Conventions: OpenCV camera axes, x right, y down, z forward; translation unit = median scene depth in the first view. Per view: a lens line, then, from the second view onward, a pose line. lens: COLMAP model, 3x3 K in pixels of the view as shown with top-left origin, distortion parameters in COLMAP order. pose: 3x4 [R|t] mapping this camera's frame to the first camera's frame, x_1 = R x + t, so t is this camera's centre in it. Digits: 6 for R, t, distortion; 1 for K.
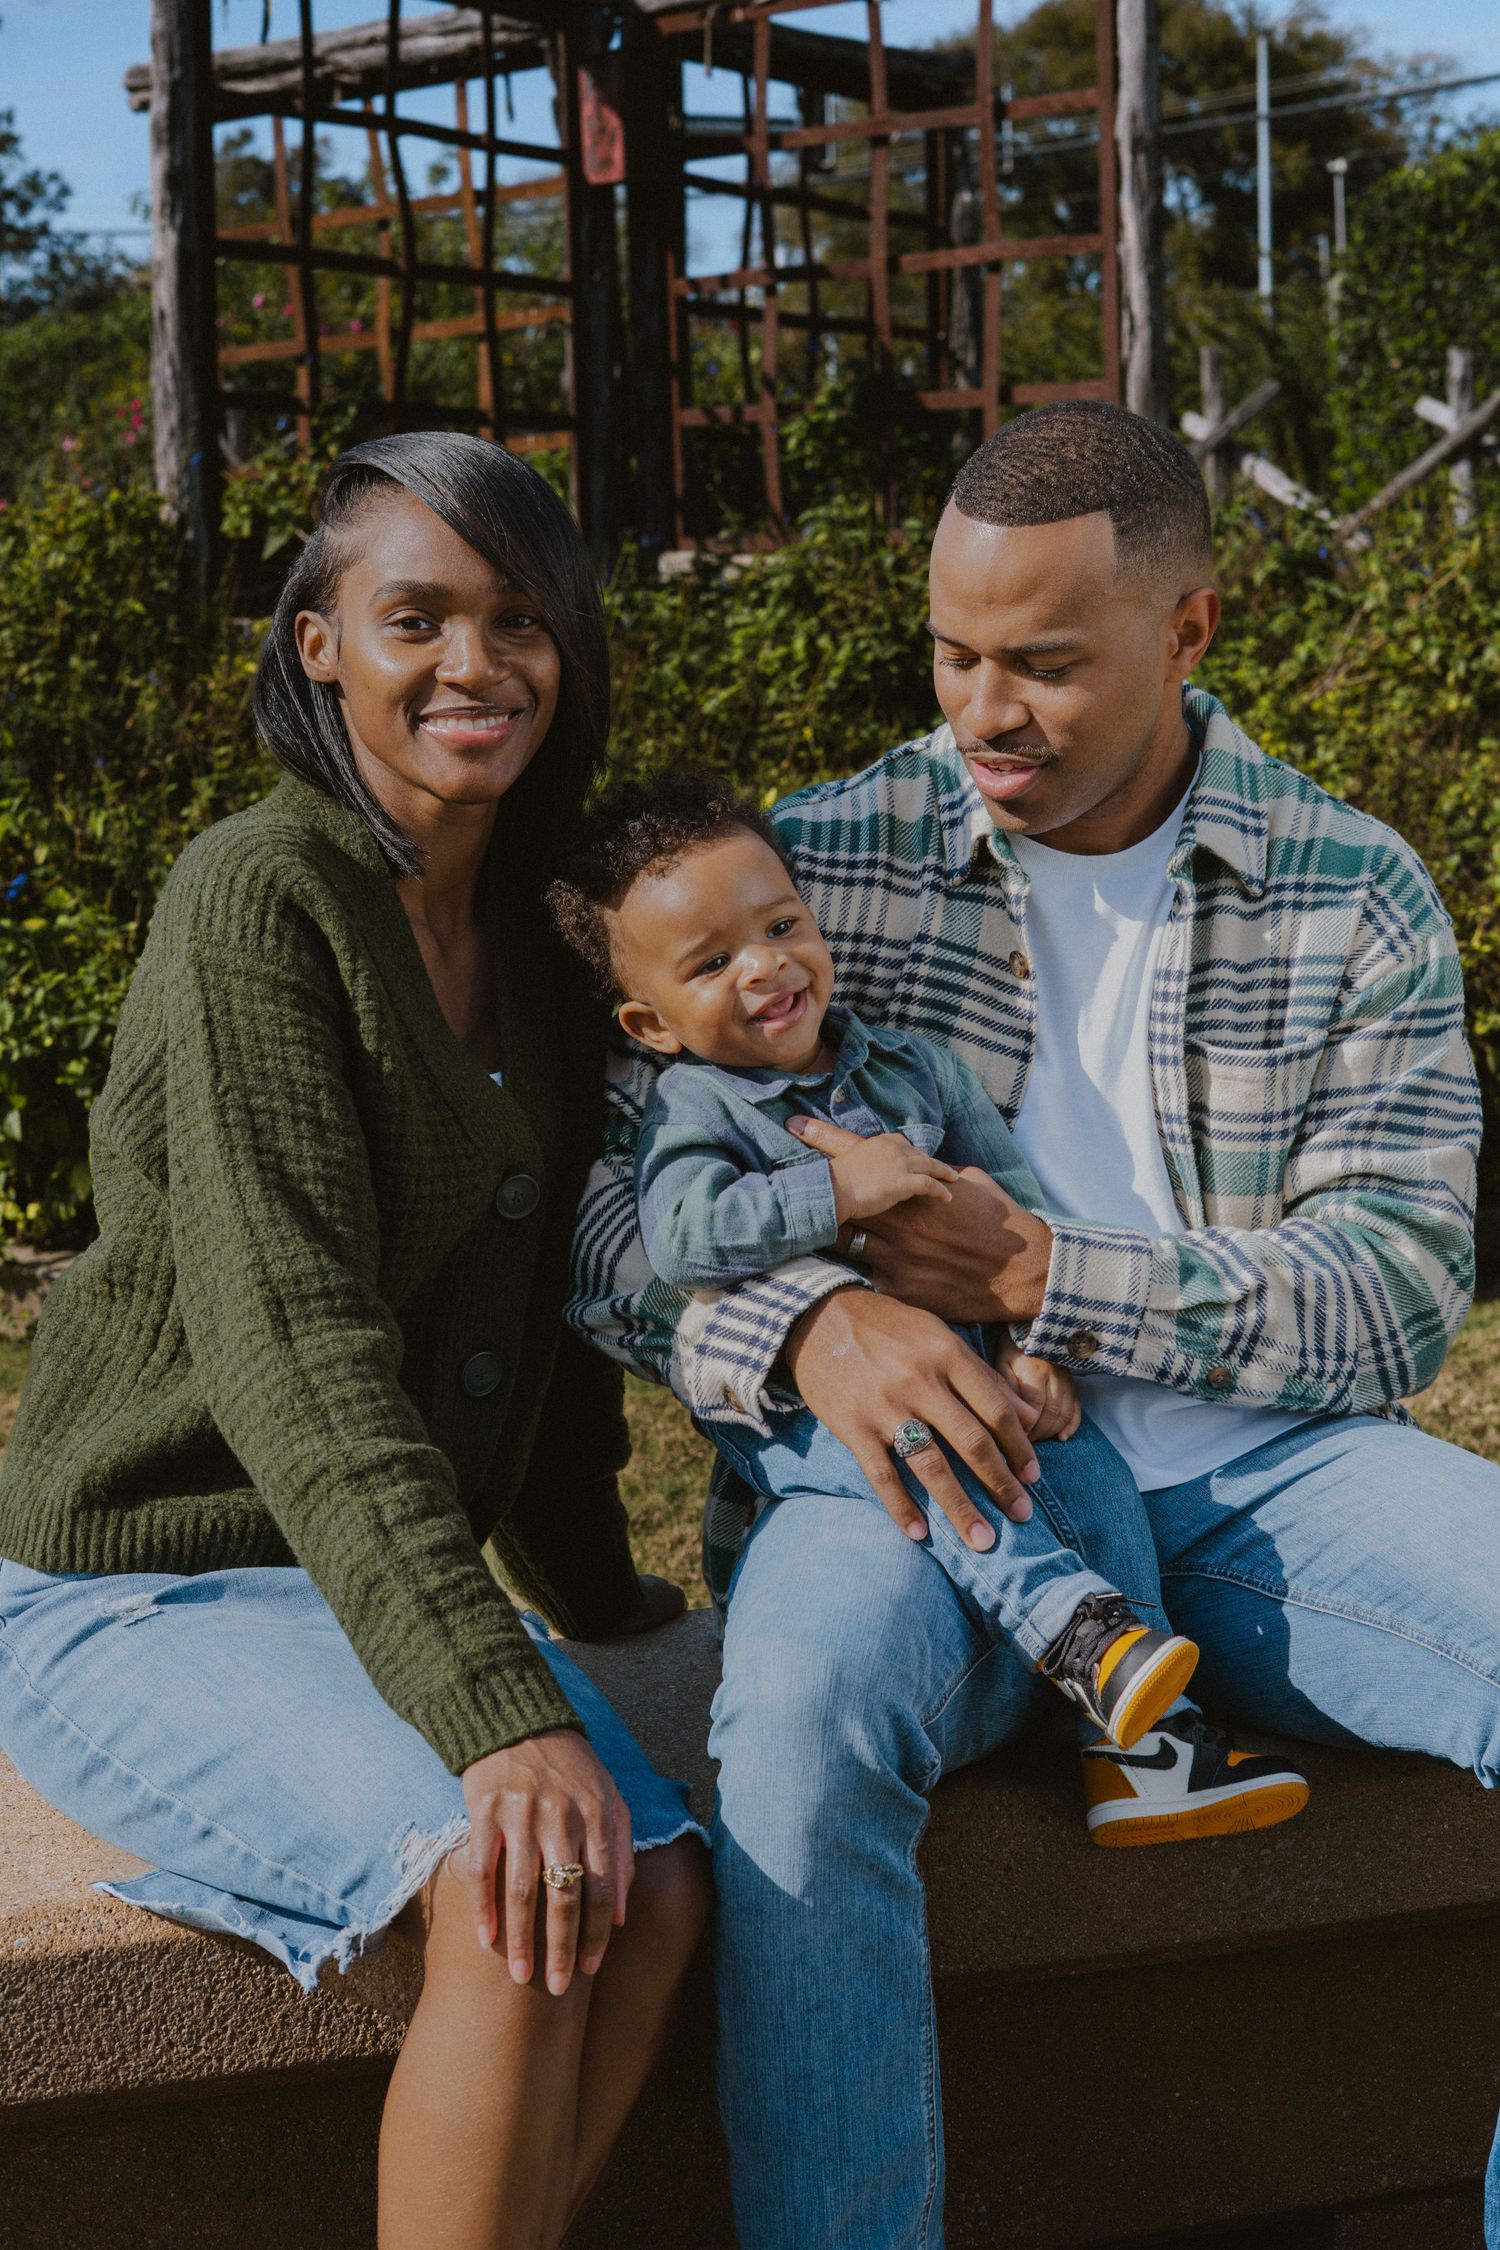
lens RADIAL K [[3323.8, 0, 745.9], [0, 3323.8, 1065.1], [0, 0, 1]] dist [-0.026166, 0.006268]
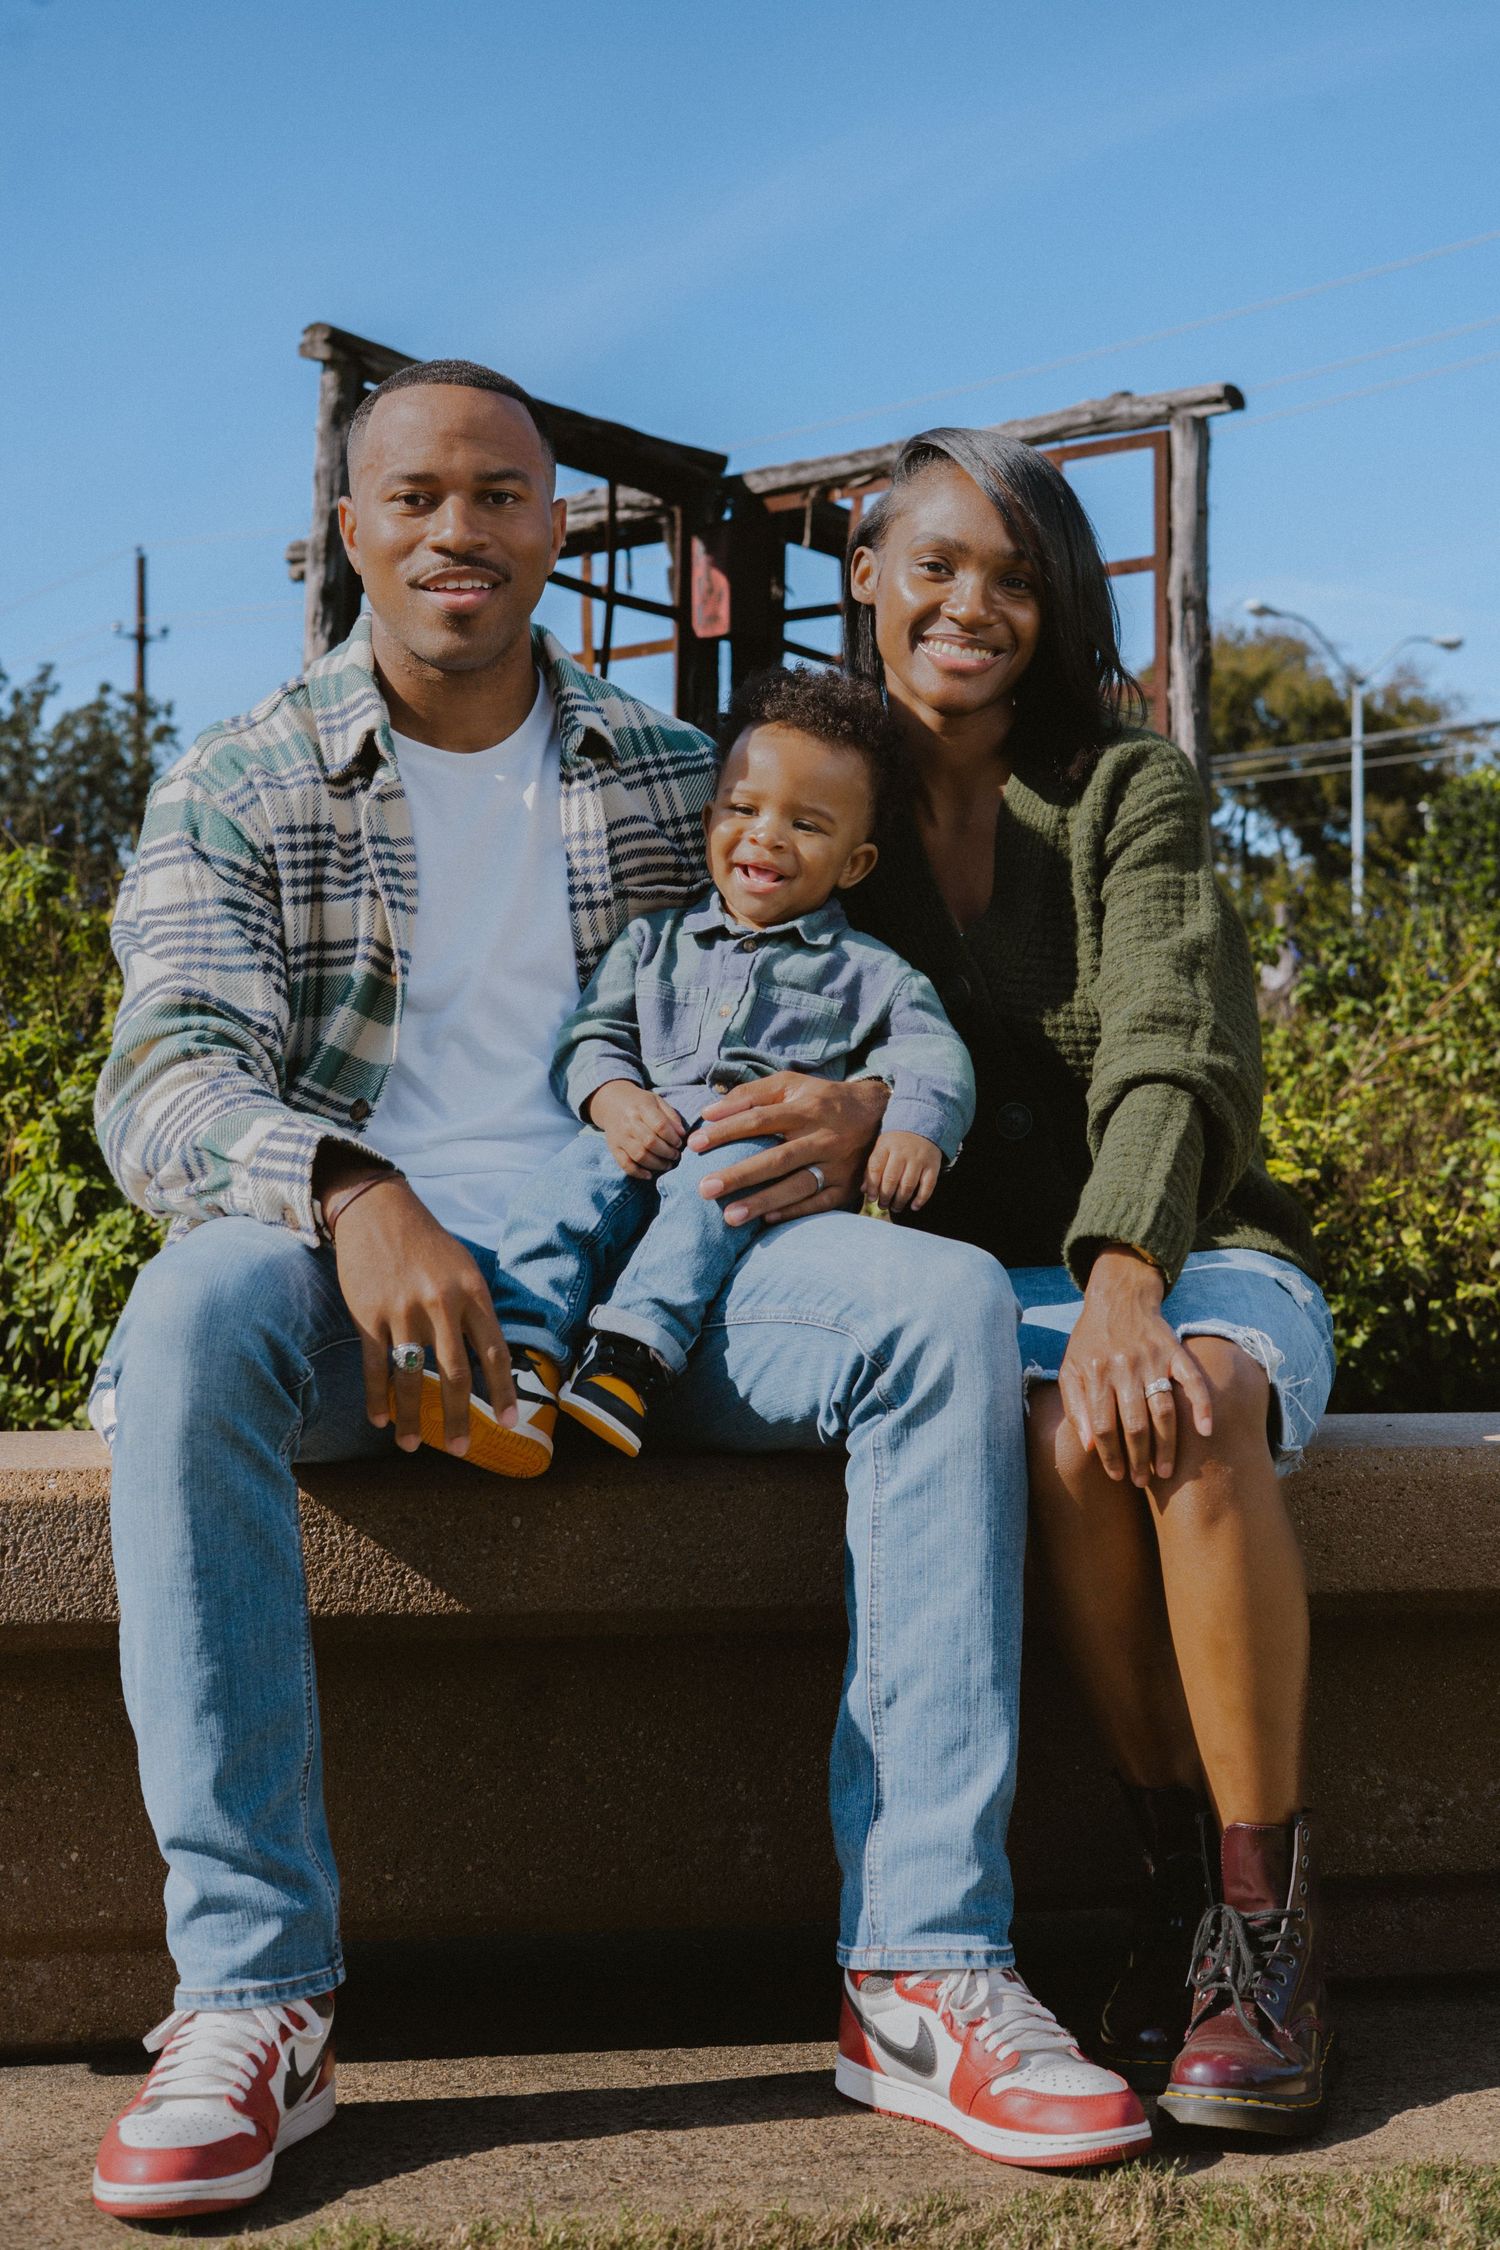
lens RADIAL K [[3312.8, 0, 746.1], [0, 3312.8, 1068.6], [0, 0, 1]] dist [-0.020809, -0.014518]
pose [[0.998658, 0.039223, -0.033809, 0.012528], [-0.044969, 0.980627, -0.190653, 0.087780], [0.025676, 0.191918, 0.981075, -0.061301]]
